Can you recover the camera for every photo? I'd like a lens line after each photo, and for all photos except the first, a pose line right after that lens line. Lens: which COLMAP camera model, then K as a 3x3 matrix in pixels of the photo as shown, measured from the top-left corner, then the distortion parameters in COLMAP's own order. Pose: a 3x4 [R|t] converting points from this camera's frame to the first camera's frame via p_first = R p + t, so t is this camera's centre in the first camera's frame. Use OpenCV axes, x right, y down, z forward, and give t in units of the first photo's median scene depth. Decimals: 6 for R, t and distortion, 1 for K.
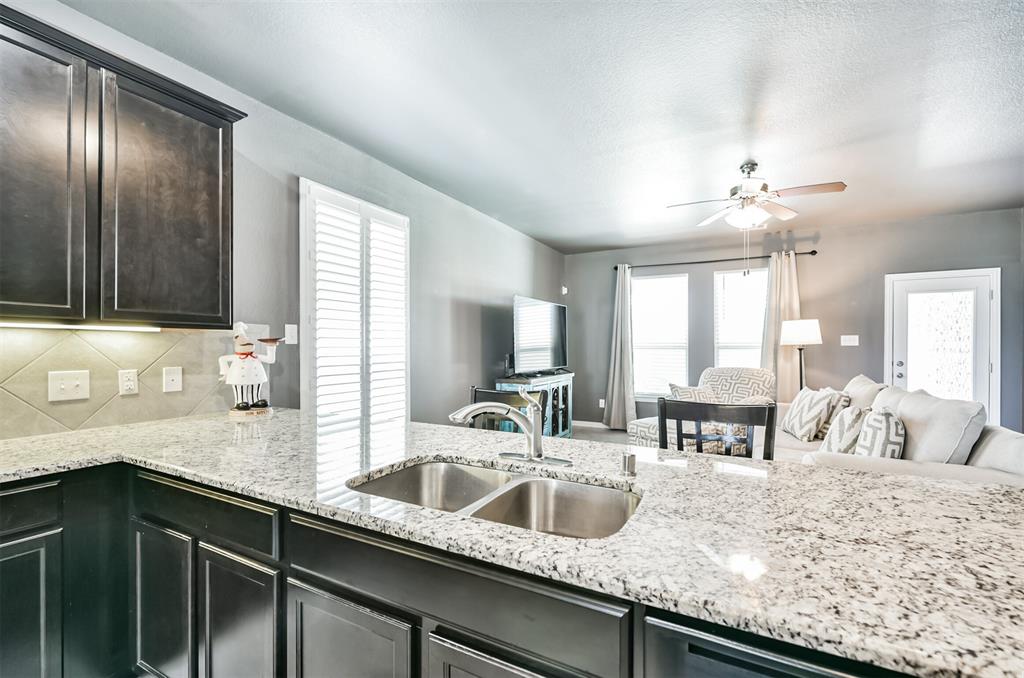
lens RADIAL K [[429.8, 0, 513.9], [0, 429.8, 347.9], [0, 0, 1]] dist [-0.002736, -0.000323]
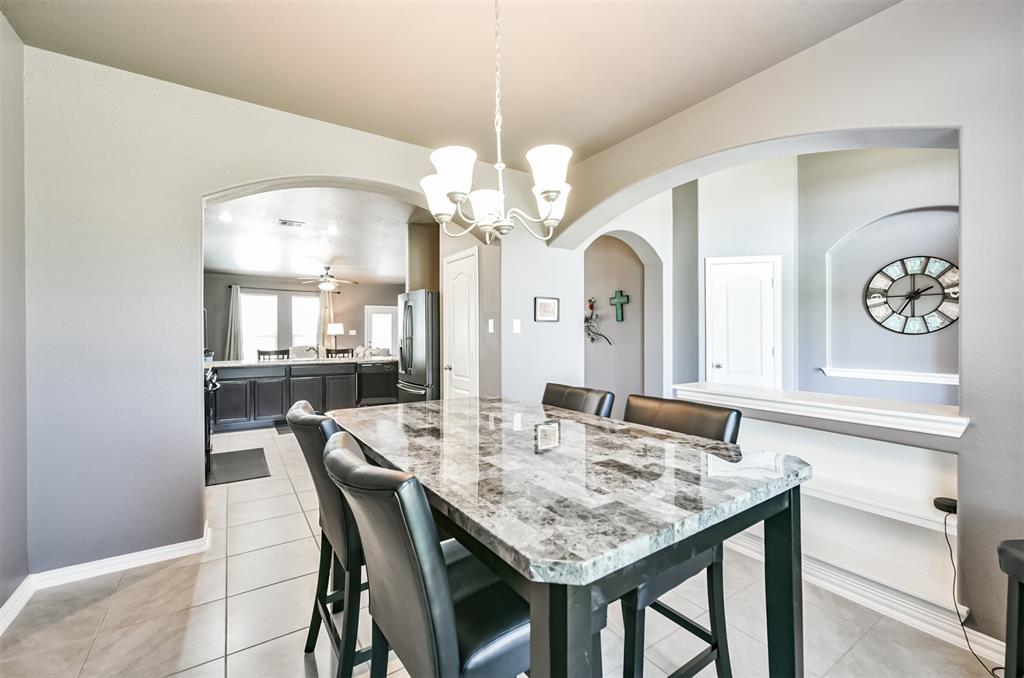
lens RADIAL K [[429.8, 0, 520.3], [0, 429.8, 333.9], [0, 0, 1]] dist [-0.002736, -0.000323]
pose [[0.462295, -0.000731, 0.886726, -1.838828], [0.007477, 0.999967, -0.003073, 0.008025], [-0.886695, 0.008051, 0.462286, -1.876797]]
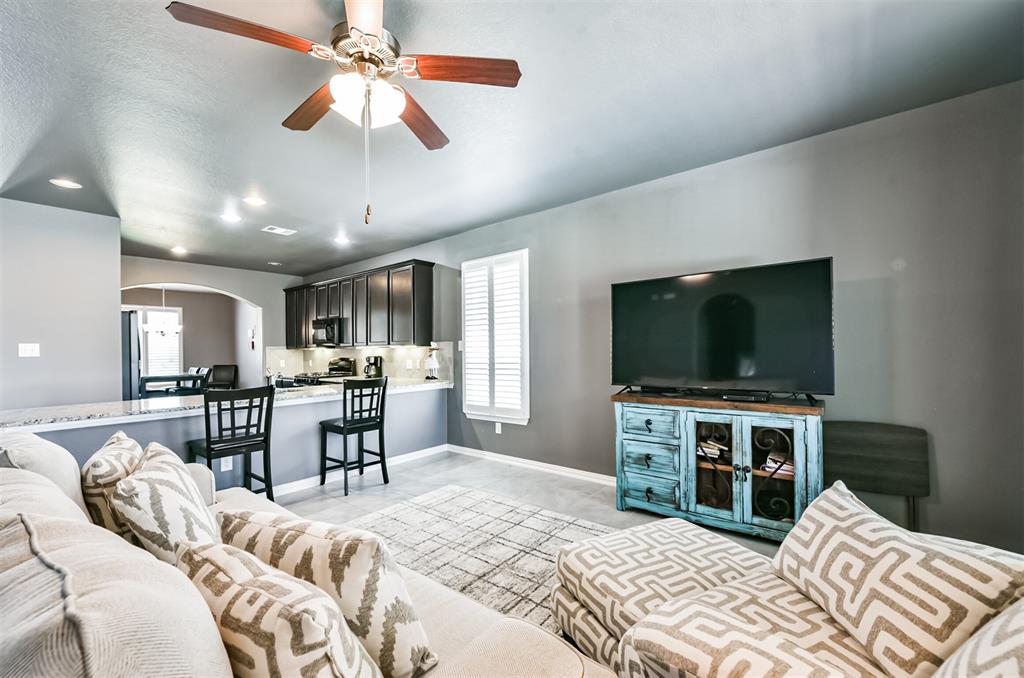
lens RADIAL K [[417.3, 0, 511.0], [0, 417.3, 346.9], [0, 0, 1]] dist [-0.000821, -0.000160]
pose [[-0.198062, -0.003251, -0.980184, 1.500647], [0.011791, 0.999914, -0.005699, -0.014702], [0.980119, -0.012686, -0.198007, 1.867147]]
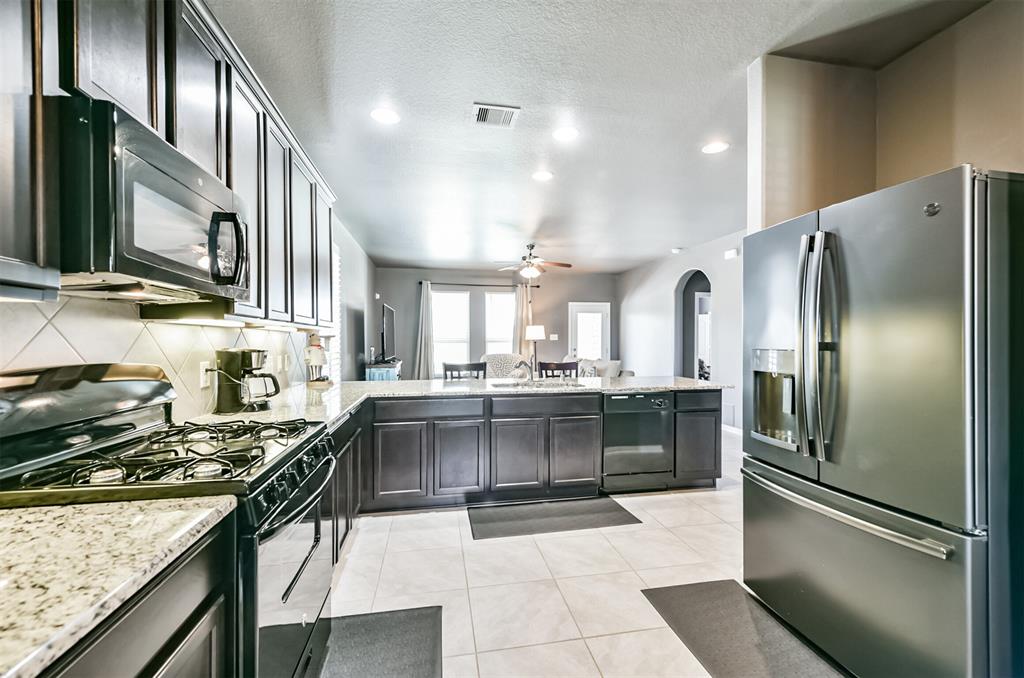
lens RADIAL K [[429.8, 0, 517.4], [0, 429.8, 340.9], [0, 0, 1]] dist [-0.002736, -0.000323]
pose [[0.772873, -0.002291, 0.634557, -1.040787], [0.004978, 0.999985, -0.002452, 0.003392], [-0.634542, 0.005054, 0.772872, -0.638733]]
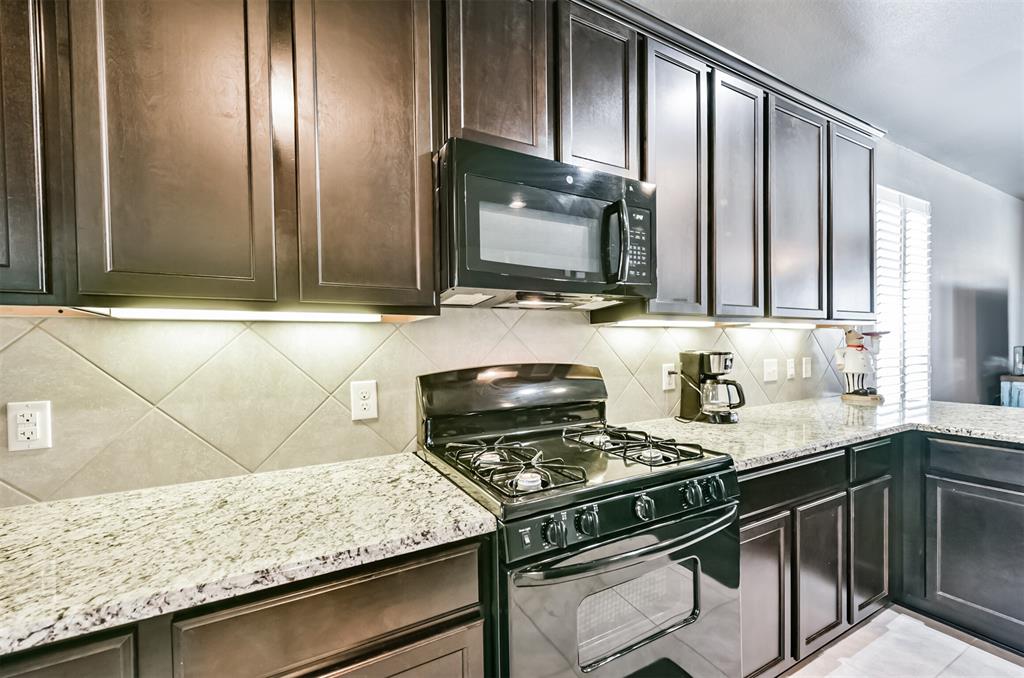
lens RADIAL K [[429.8, 0, 522.6], [0, 429.8, 349.6], [0, 0, 1]] dist [-0.002736, -0.000323]
pose [[0.841077, -0.012354, -0.540775, -0.752327], [0.015848, 0.999873, 0.001807, 0.005776], [0.540684, -0.010090, 0.841166, -0.429763]]
